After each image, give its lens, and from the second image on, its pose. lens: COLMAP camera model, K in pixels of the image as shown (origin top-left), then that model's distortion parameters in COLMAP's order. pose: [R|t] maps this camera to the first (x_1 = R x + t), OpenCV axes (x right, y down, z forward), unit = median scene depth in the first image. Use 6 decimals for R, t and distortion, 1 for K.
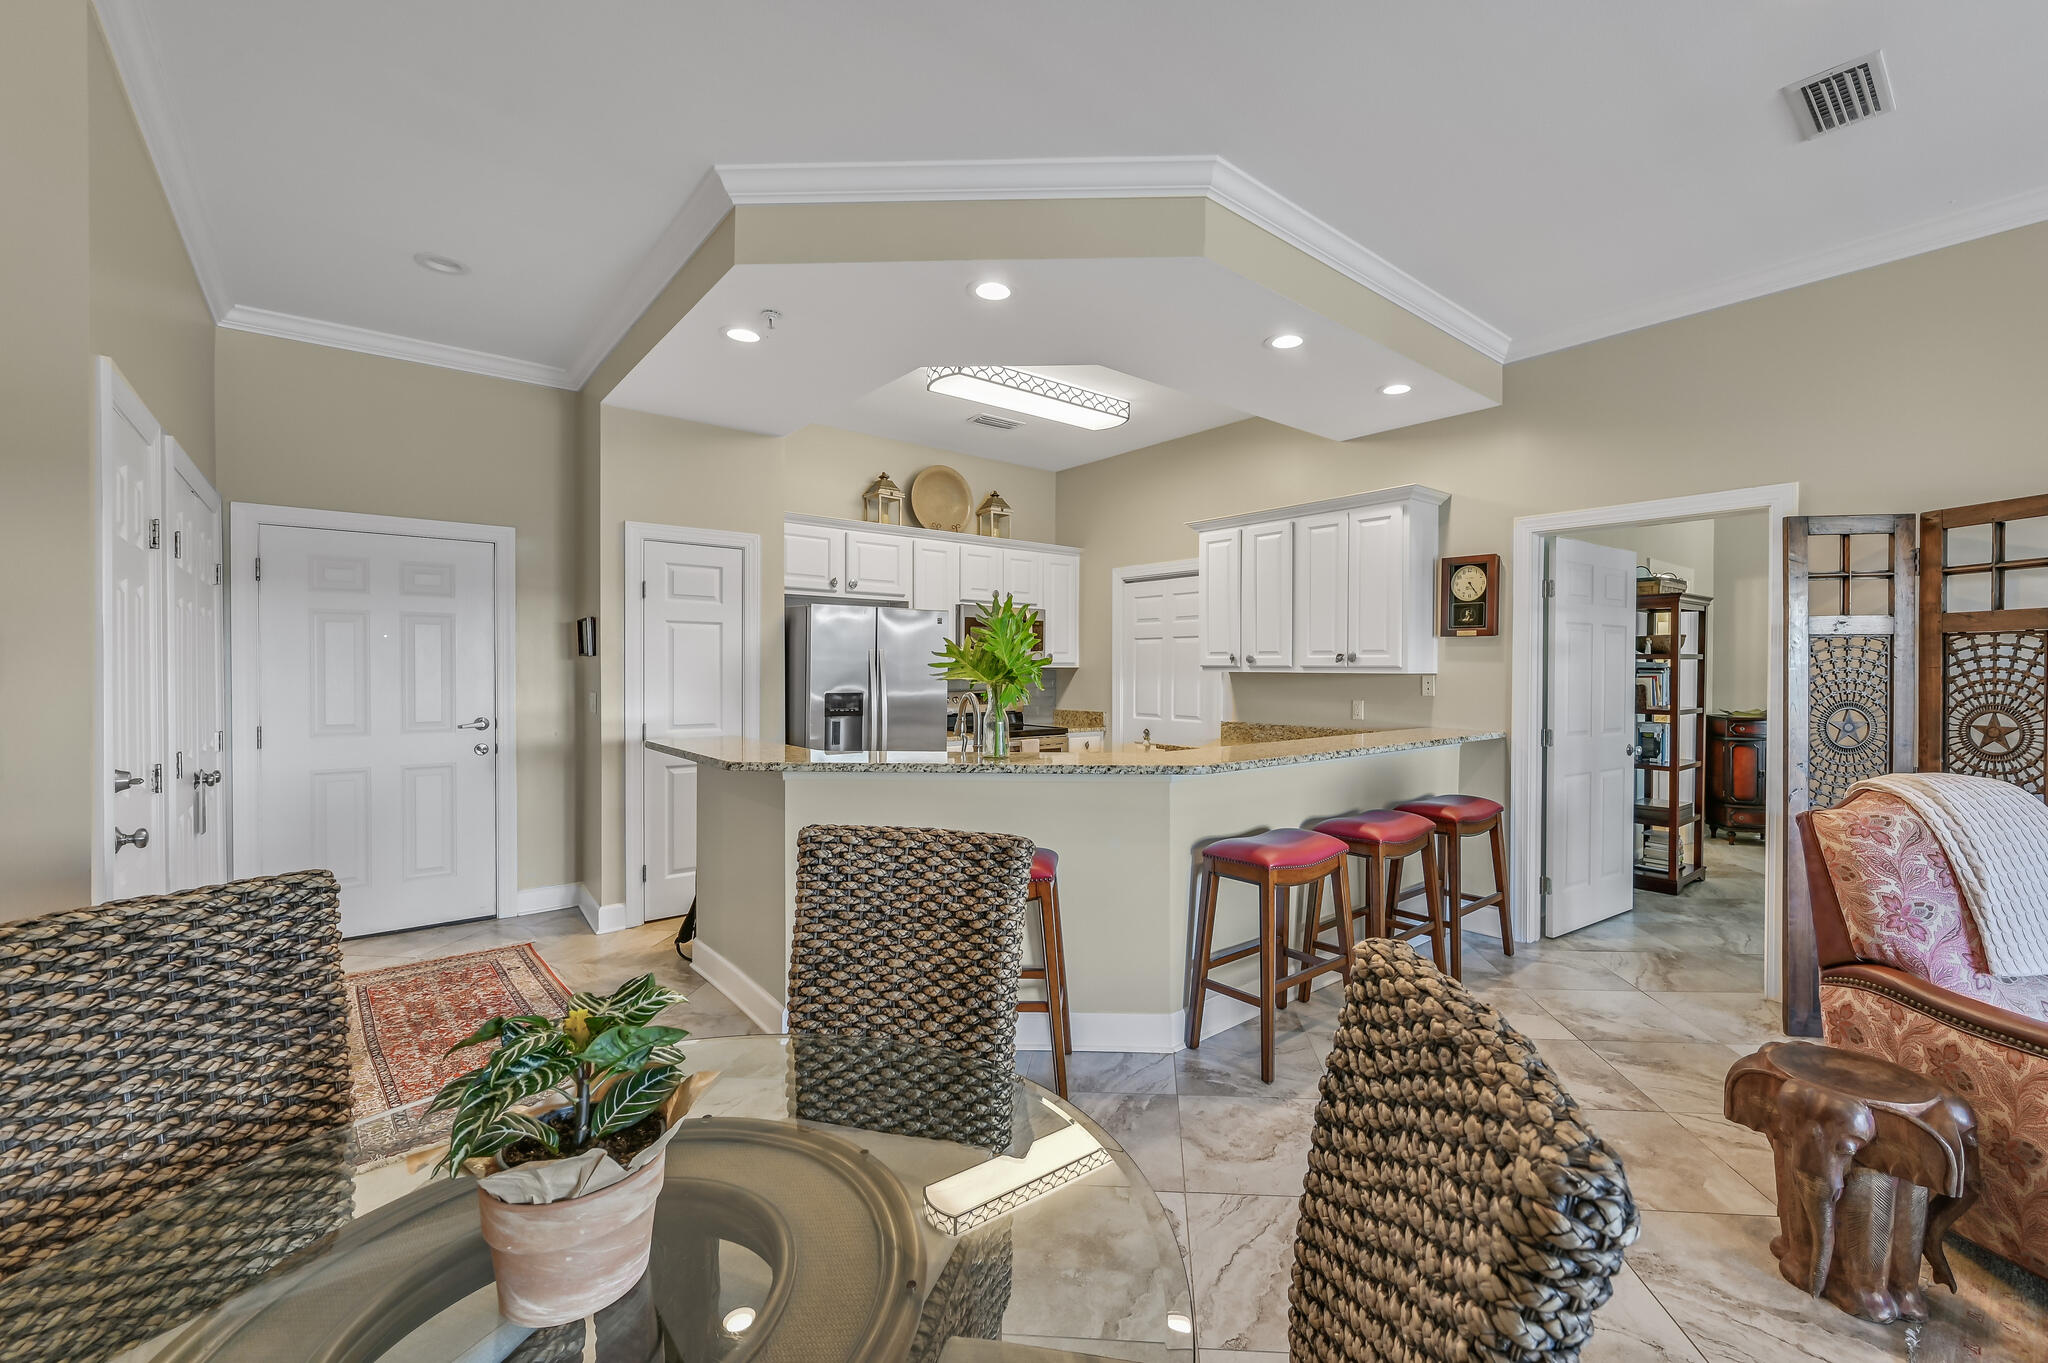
lens RADIAL K [[853.9, 0, 1130.0], [0, 853.9, 680.4], [0, 0, 1]] dist [0.000578, 0.000600]
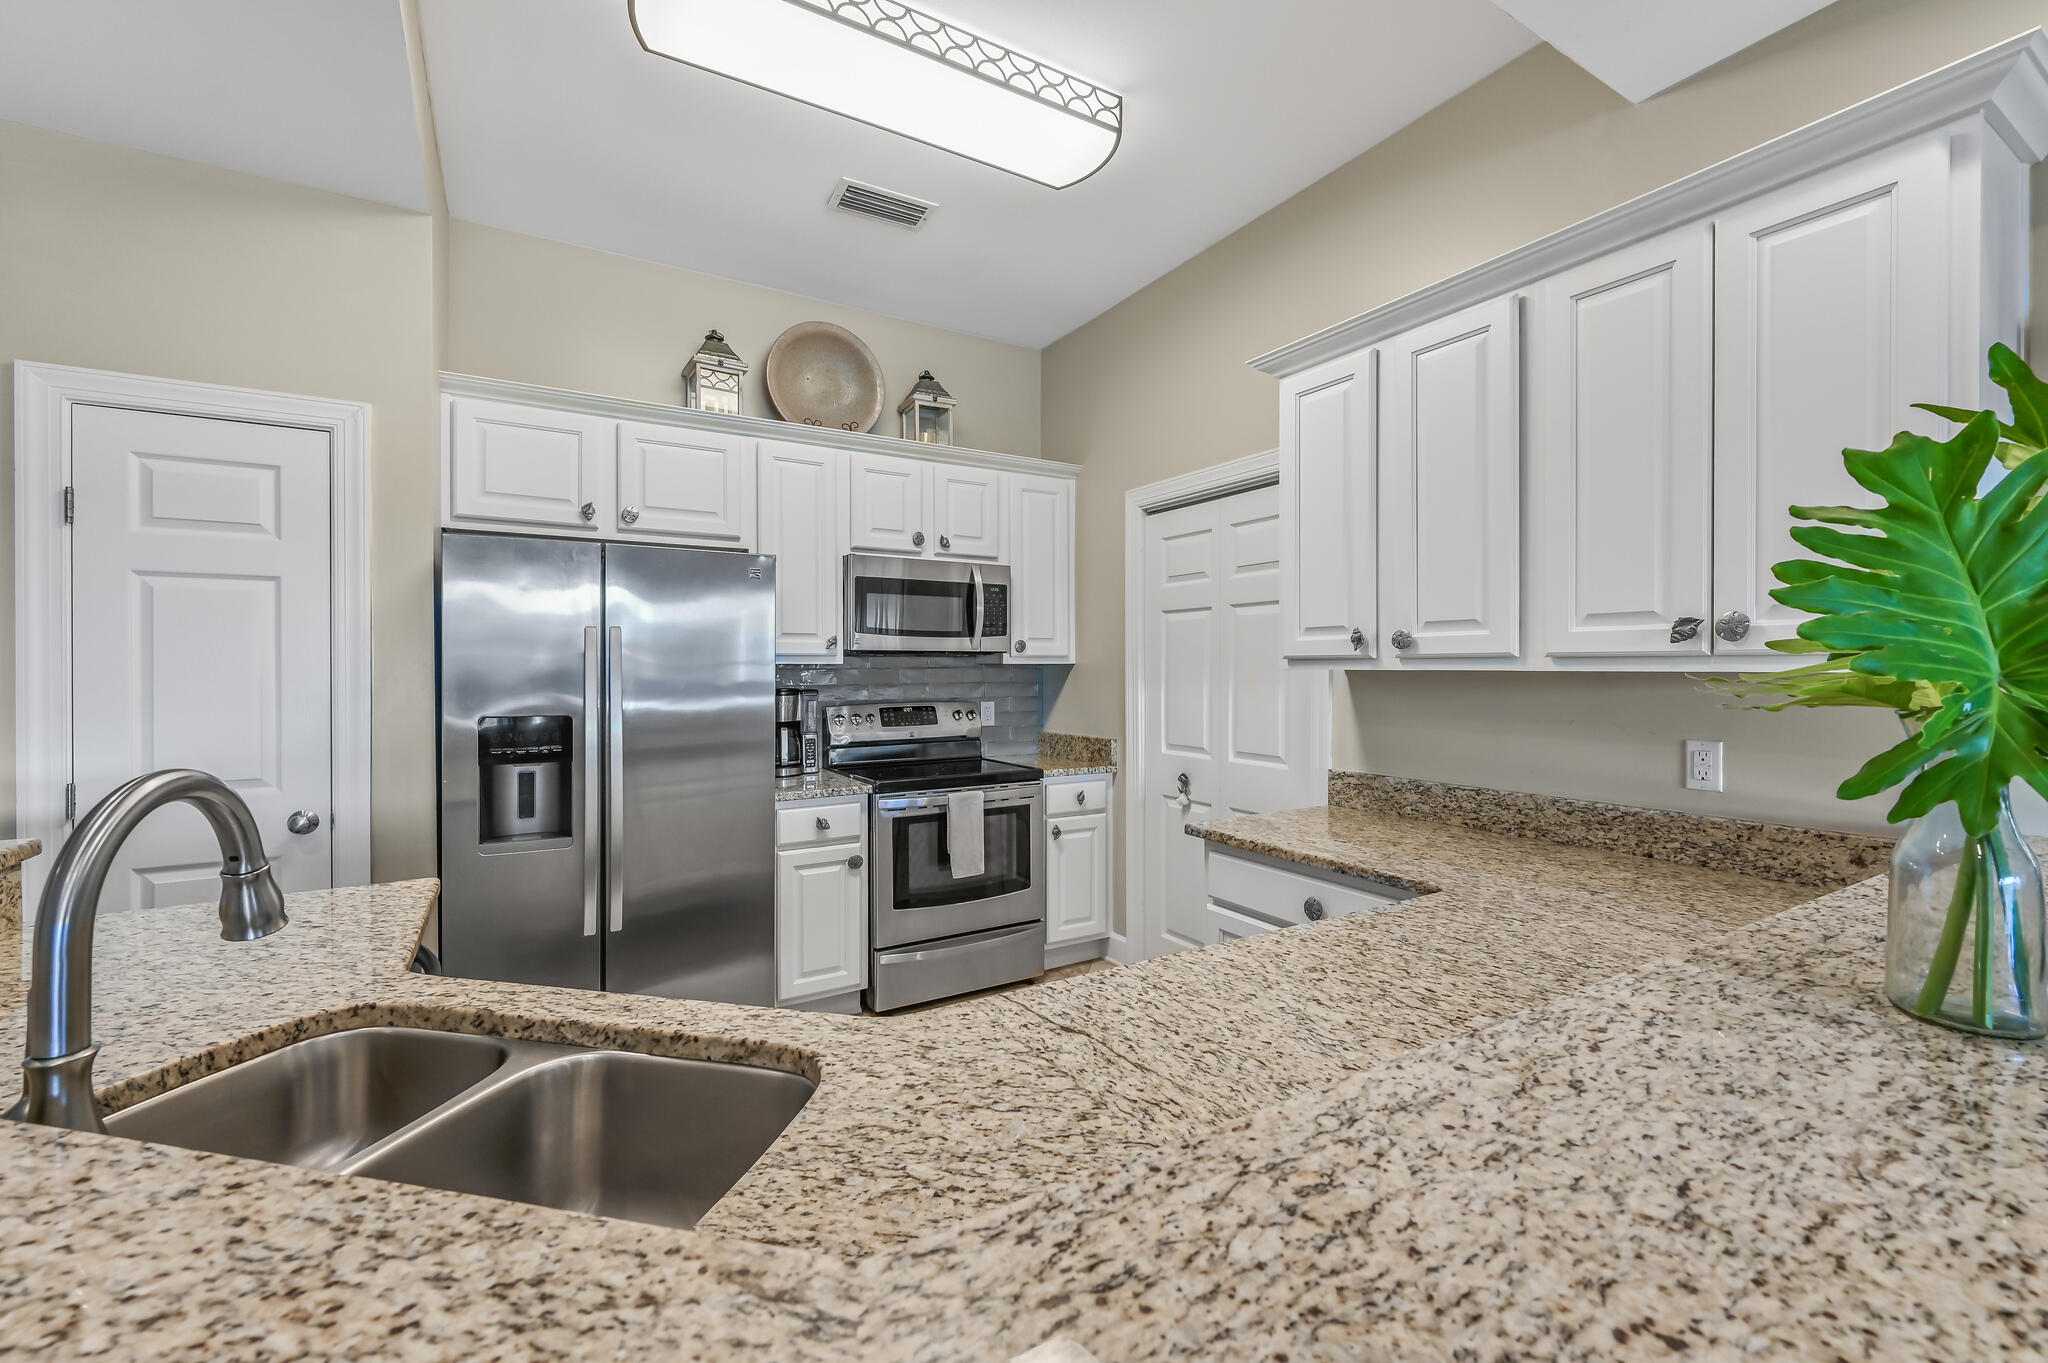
lens RADIAL K [[853.9, 0, 1033.8], [0, 853.9, 673.0], [0, 0, 1]] dist [0.000578, 0.000600]
pose [[0.977686, -0.005428, -0.210001, 0.093176], [0.003944, 0.999964, -0.007485, -0.010050], [0.210034, 0.006490, 0.977673, 1.002510]]
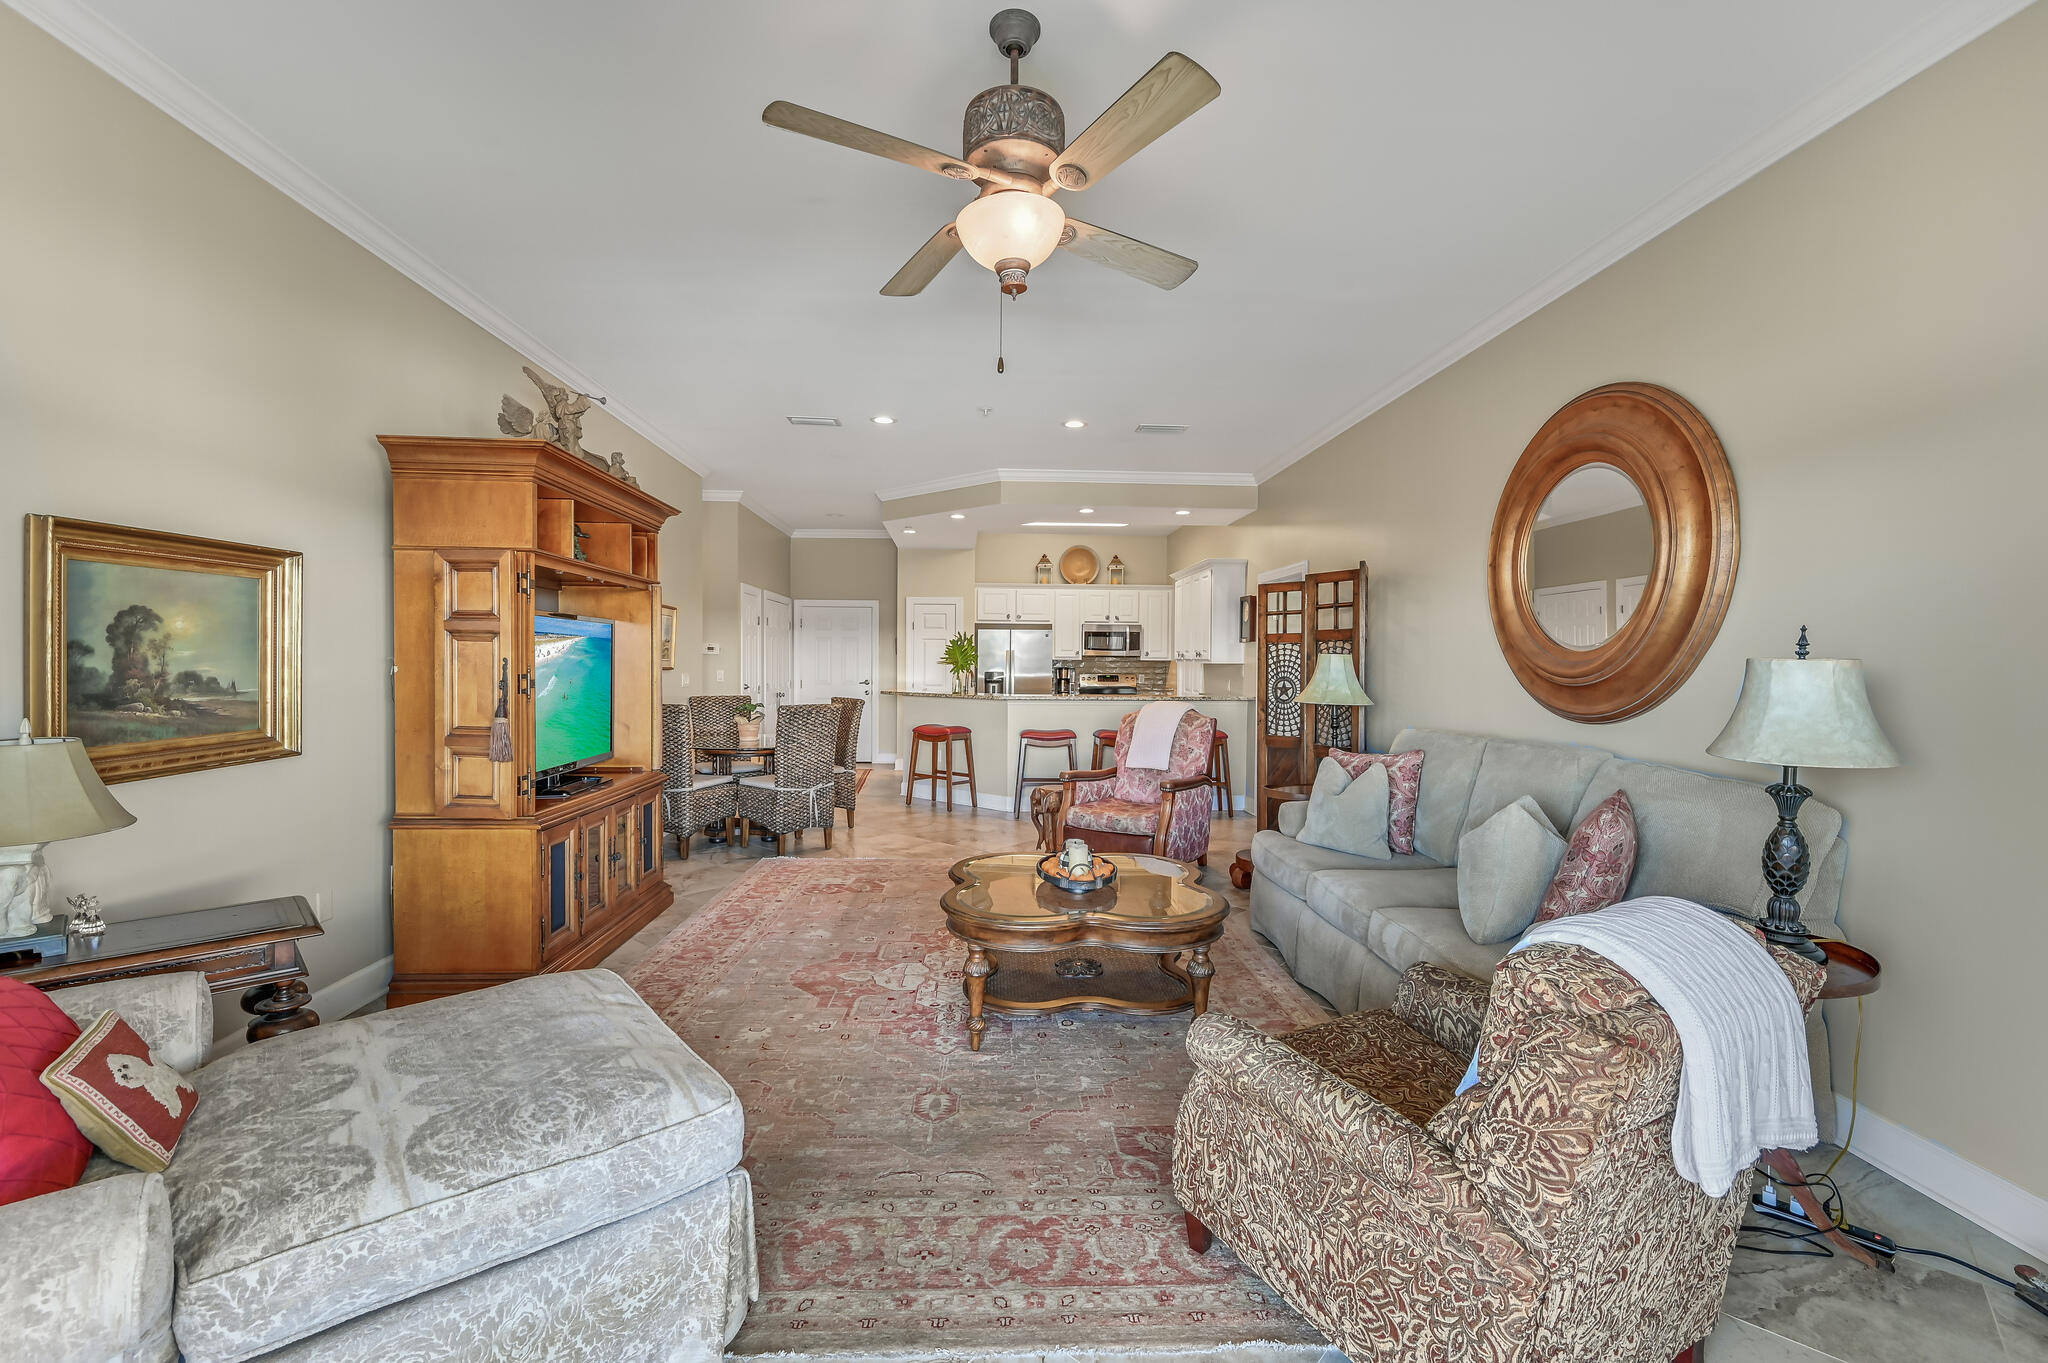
lens RADIAL K [[853.9, 0, 1027.8], [0, 853.9, 683.0], [0, 0, 1]] dist [0.000578, 0.000600]
pose [[0.790647, 0.018244, -0.612001, 1.708200], [-0.012914, 0.999831, 0.013122, 0.022669], [0.612136, -0.002472, 0.790749, -1.003891]]
